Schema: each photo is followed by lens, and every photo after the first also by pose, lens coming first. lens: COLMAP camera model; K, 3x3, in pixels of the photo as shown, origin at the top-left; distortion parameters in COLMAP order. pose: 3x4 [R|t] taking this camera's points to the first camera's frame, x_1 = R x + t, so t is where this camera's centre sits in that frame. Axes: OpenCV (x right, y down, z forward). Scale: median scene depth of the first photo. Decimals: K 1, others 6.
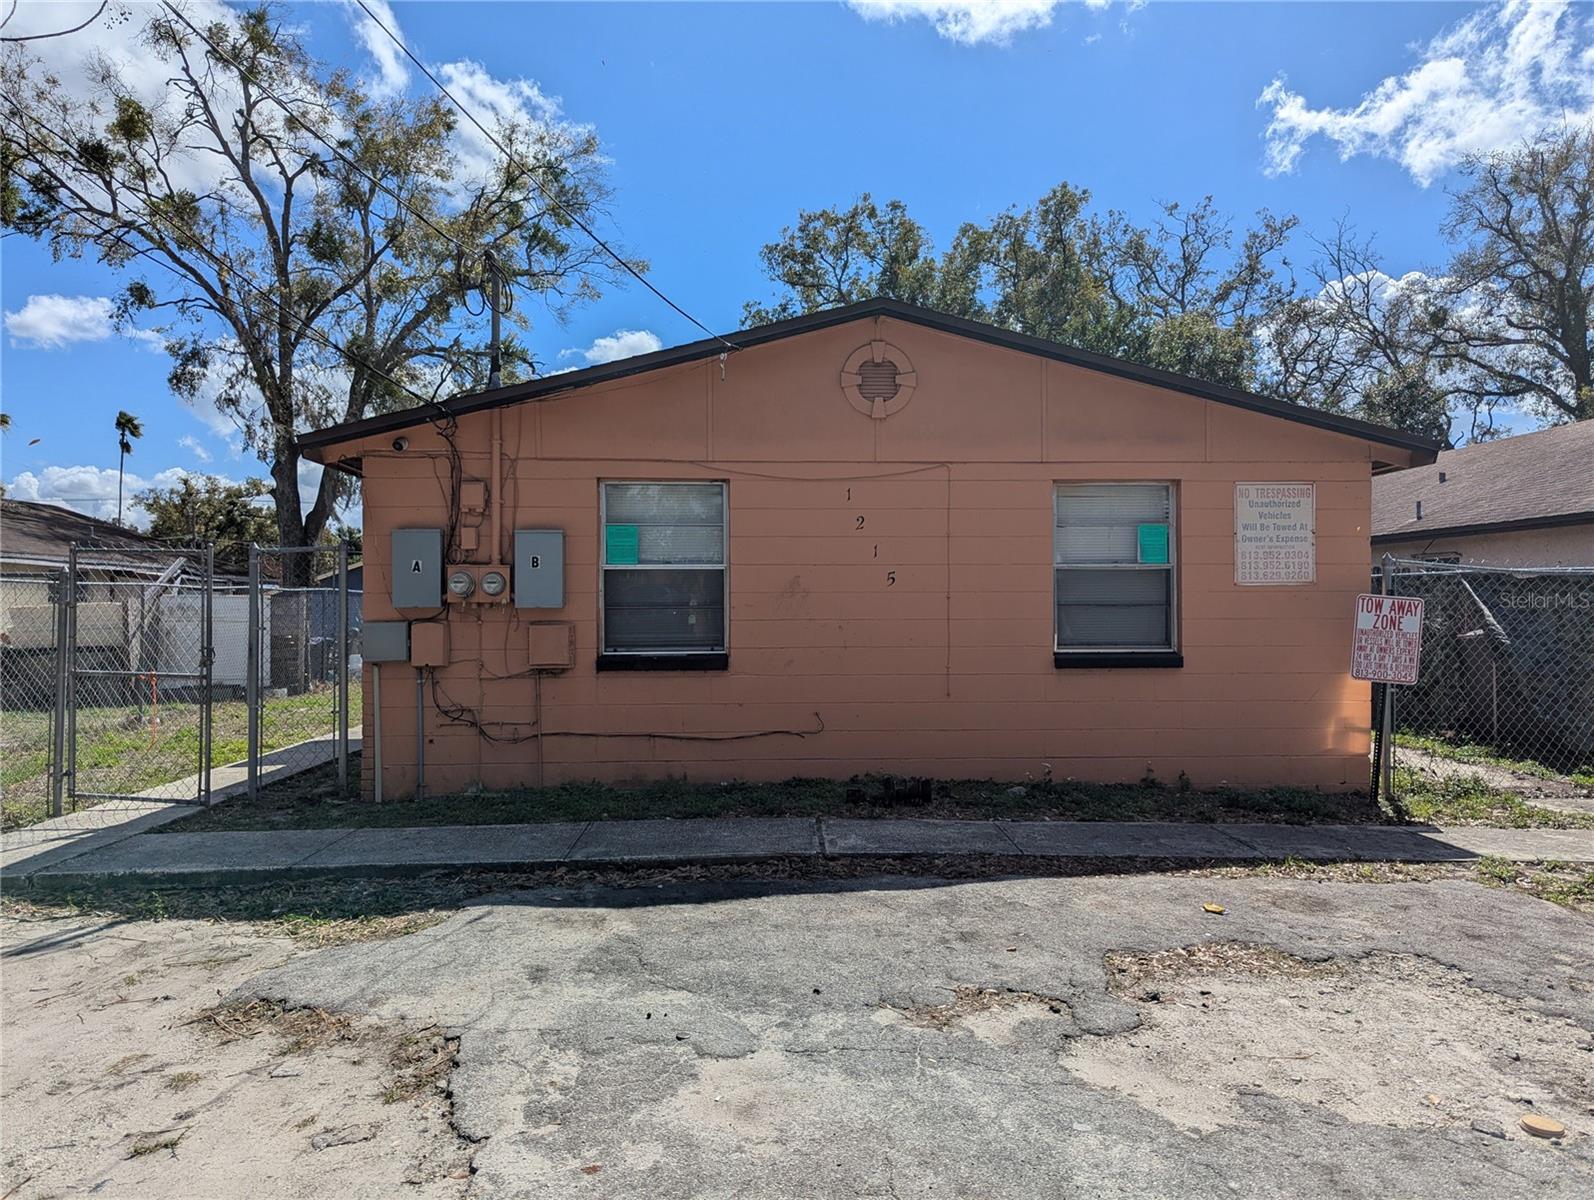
lens RADIAL K [[1102.8, 0, 796.8], [0, 1102.8, 590.7], [0, 0, 1]] dist [0.062845, -0.022401]
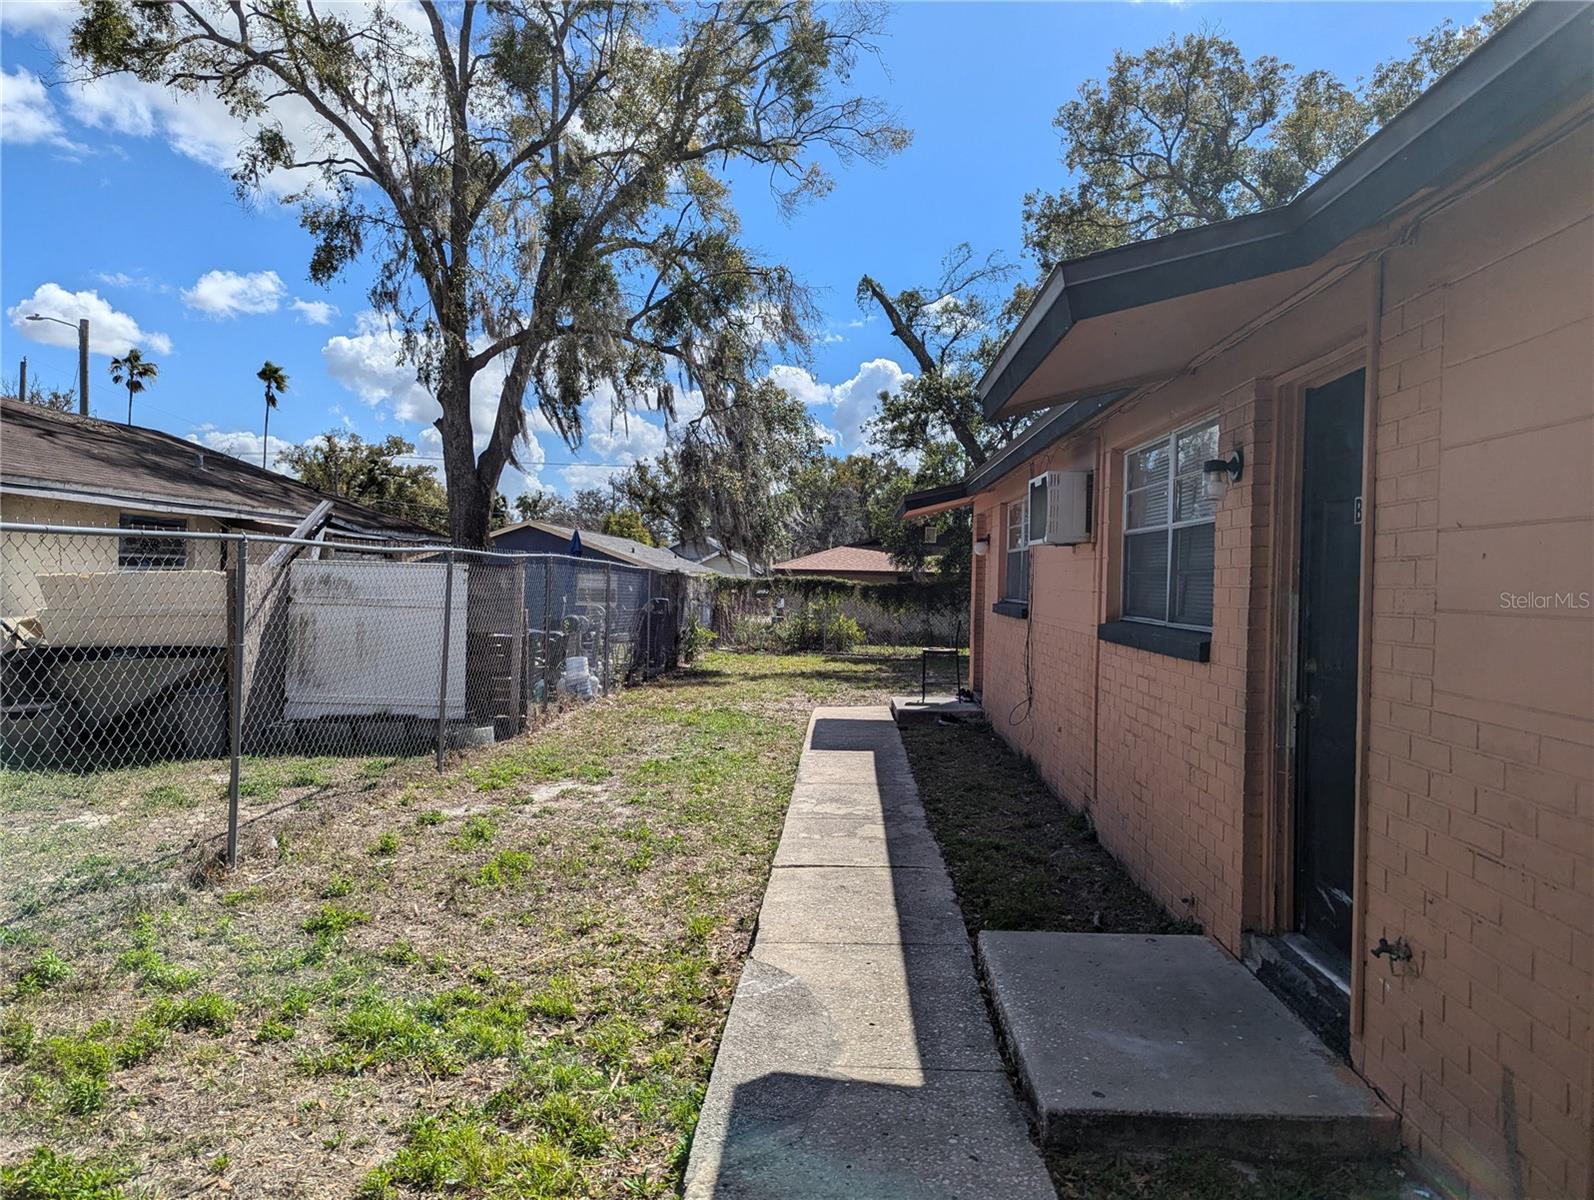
lens RADIAL K [[1102.8, 0, 796.5], [0, 1102.8, 598.6], [0, 0, 1]] dist [0.062845, -0.022401]
pose [[0.994578, 0.027444, -0.100310, -0.152015], [-0.024128, 0.999126, 0.034122, -0.001153], [0.101158, -0.031517, 0.994371, 0.277412]]
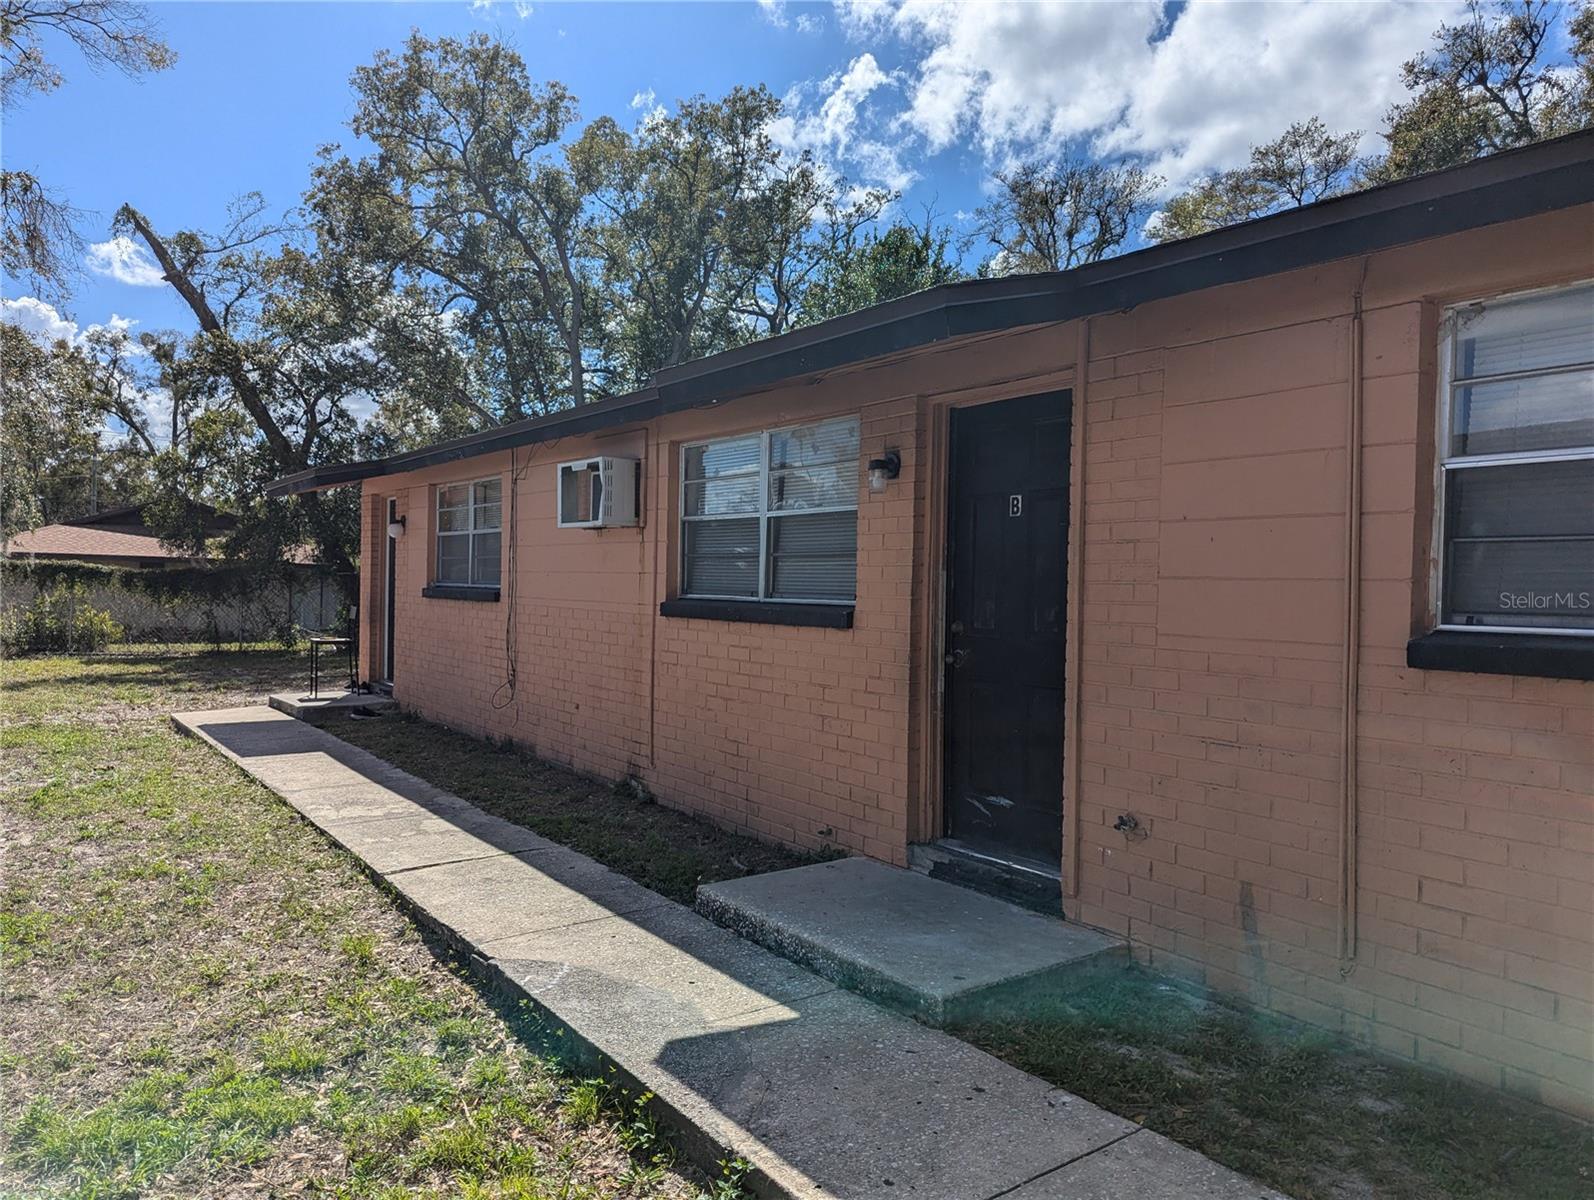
lens RADIAL K [[1102.8, 0, 767.0], [0, 1102.8, 609.0], [0, 0, 1]] dist [0.062845, -0.022401]
pose [[0.855634, 0.010496, 0.517475, -0.214479], [-0.032666, 0.998896, 0.033751, 0.002495], [-0.516550, -0.045782, 0.855032, 0.287708]]
